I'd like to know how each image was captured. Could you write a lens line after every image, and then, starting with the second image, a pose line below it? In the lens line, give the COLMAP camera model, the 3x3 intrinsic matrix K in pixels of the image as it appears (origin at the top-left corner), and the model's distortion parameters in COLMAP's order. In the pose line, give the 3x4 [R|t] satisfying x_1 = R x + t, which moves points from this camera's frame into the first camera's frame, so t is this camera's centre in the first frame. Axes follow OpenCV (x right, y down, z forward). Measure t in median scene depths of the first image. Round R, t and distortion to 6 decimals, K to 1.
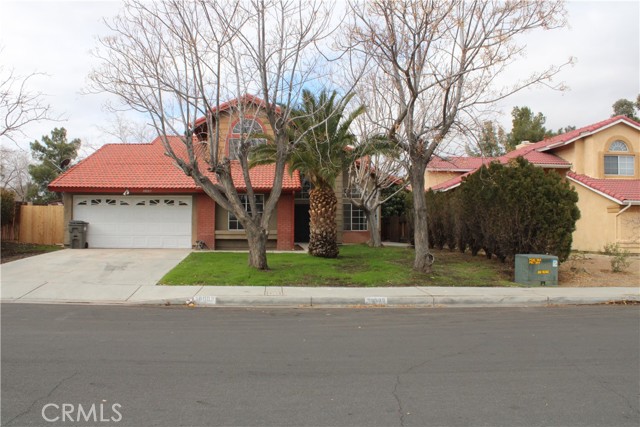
lens RADIAL K [[534.5, 0, 317.5], [0, 534.5, 216.2], [0, 0, 1]] dist [-0.168253, 0.146824]
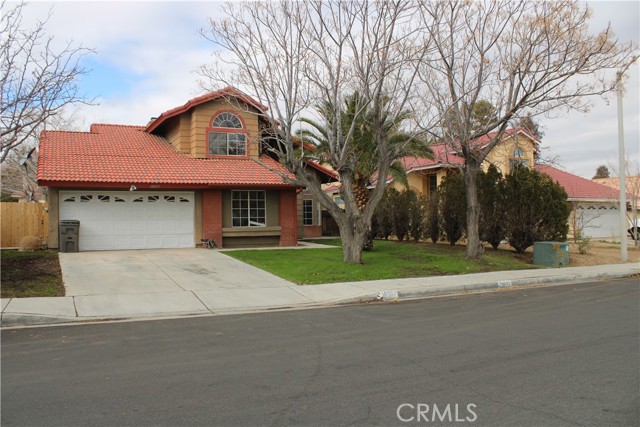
lens RADIAL K [[534.5, 0, 317.4], [0, 534.5, 212.2], [0, 0, 1]] dist [-0.168253, 0.146824]
pose [[0.925752, -0.009049, 0.378023, -0.397422], [0.007684, 0.999957, 0.005118, -0.005508], [-0.378053, -0.001833, 0.925782, 0.044787]]
